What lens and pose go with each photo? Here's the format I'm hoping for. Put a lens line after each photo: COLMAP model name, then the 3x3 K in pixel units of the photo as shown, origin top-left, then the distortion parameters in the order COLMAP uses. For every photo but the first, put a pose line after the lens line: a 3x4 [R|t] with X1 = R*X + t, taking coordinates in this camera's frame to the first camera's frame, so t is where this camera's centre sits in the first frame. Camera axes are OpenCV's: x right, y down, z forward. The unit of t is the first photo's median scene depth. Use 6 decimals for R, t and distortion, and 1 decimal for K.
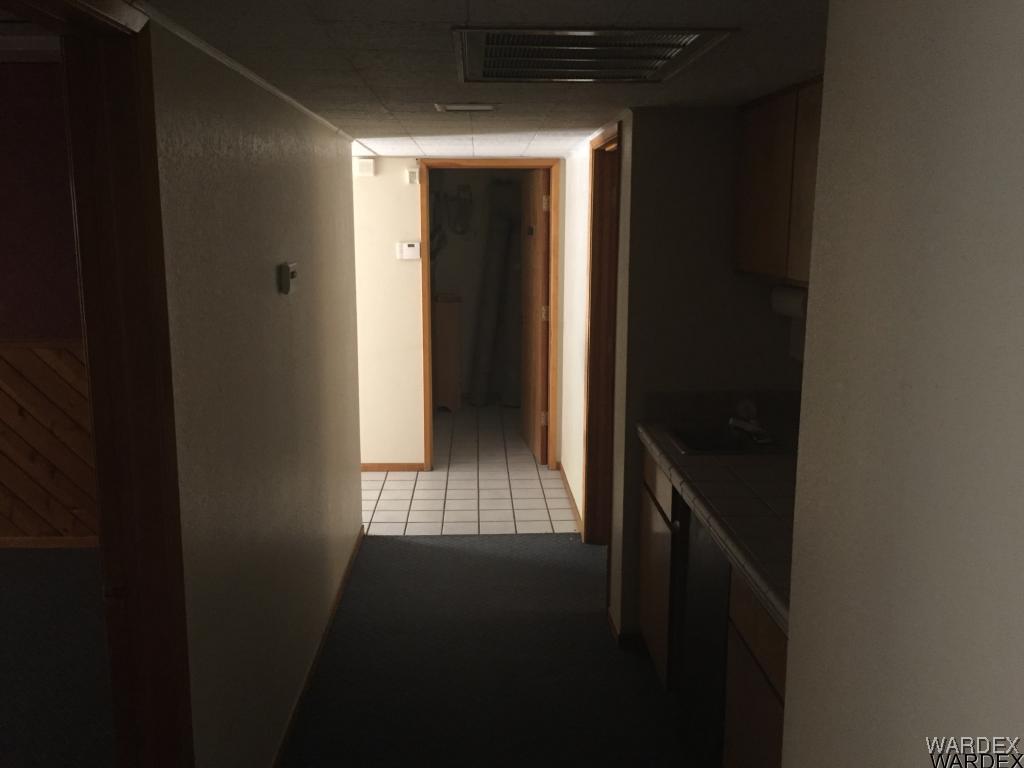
lens RADIAL K [[874.9, 0, 510.2], [0, 874.9, 378.7], [0, 0, 1]] dist [0.015908, 0.005592]
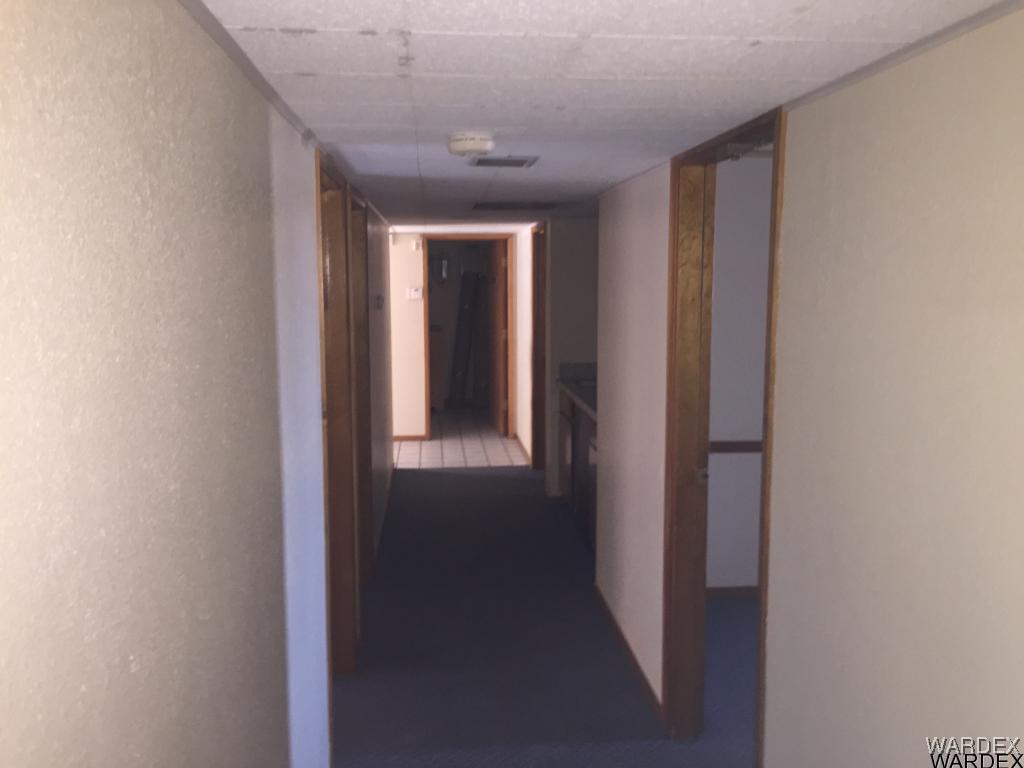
lens RADIAL K [[874.9, 0, 512.2], [0, 874.9, 387.8], [0, 0, 1]] dist [0.015908, 0.005592]
pose [[0.998674, -0.012877, 0.049849, -0.025598], [0.015323, 0.998681, -0.048998, 0.097332], [-0.049152, 0.049697, 0.997554, -0.532951]]
